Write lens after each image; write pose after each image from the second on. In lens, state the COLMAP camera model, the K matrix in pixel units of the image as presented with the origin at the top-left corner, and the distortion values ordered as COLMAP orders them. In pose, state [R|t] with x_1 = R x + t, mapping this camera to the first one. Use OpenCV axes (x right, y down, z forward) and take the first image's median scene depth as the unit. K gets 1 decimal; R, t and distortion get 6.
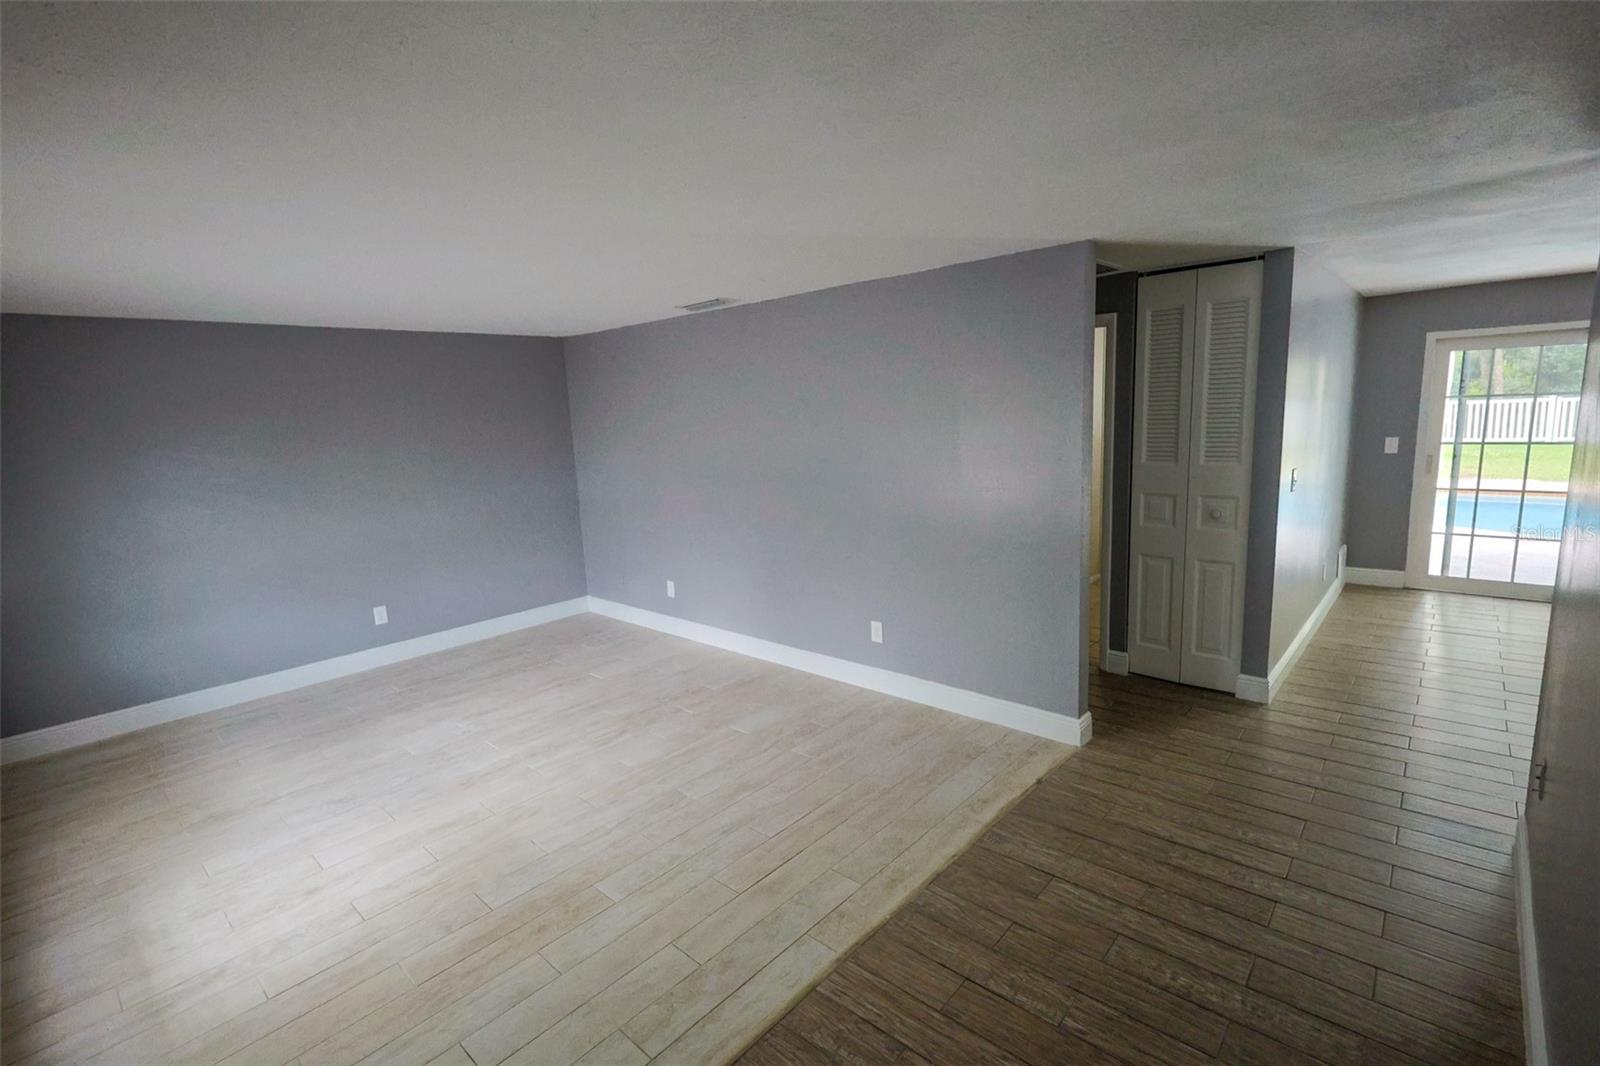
lens RADIAL K [[733.6, 0, 802.9], [0, 733.6, 540.0], [0, 0, 1]] dist [0.002776, 0.000336]
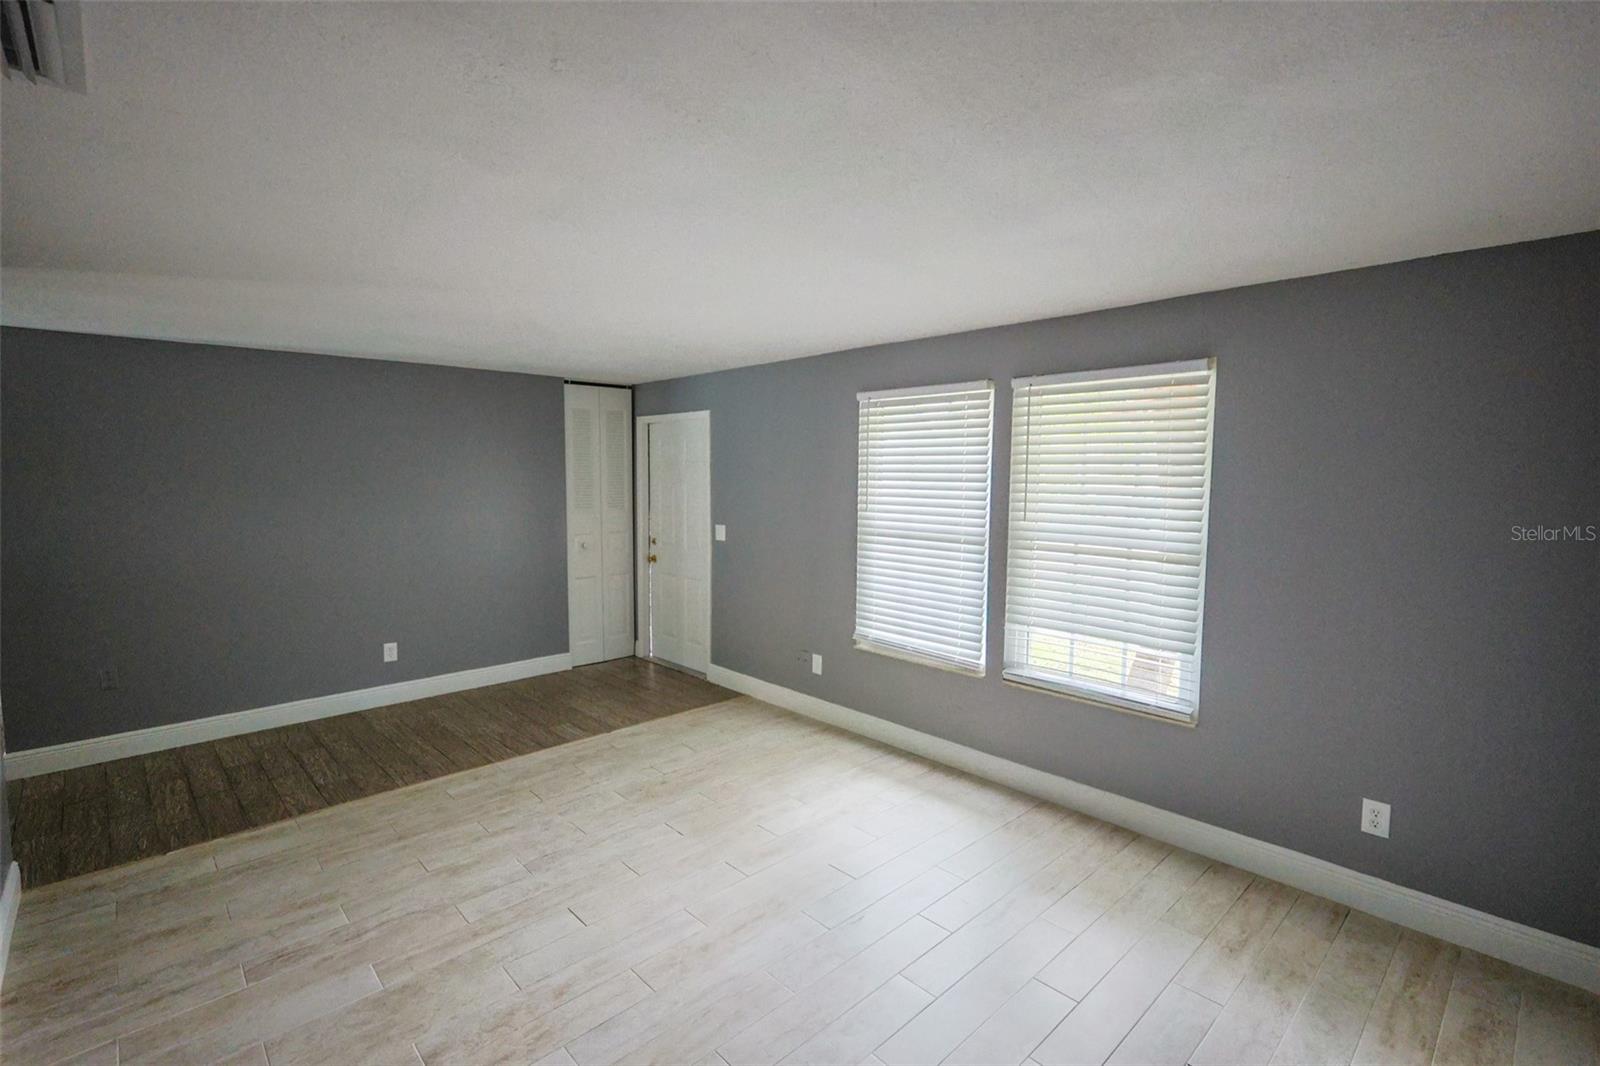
lens RADIAL K [[733.6, 0, 801.5], [0, 733.6, 537.1], [0, 0, 1]] dist [0.002776, 0.000336]
pose [[-0.995510, 0.039129, 0.086185, -0.565505], [0.060795, 0.962226, 0.265376, -0.254470], [-0.072545, 0.269424, -0.960285, 1.644814]]
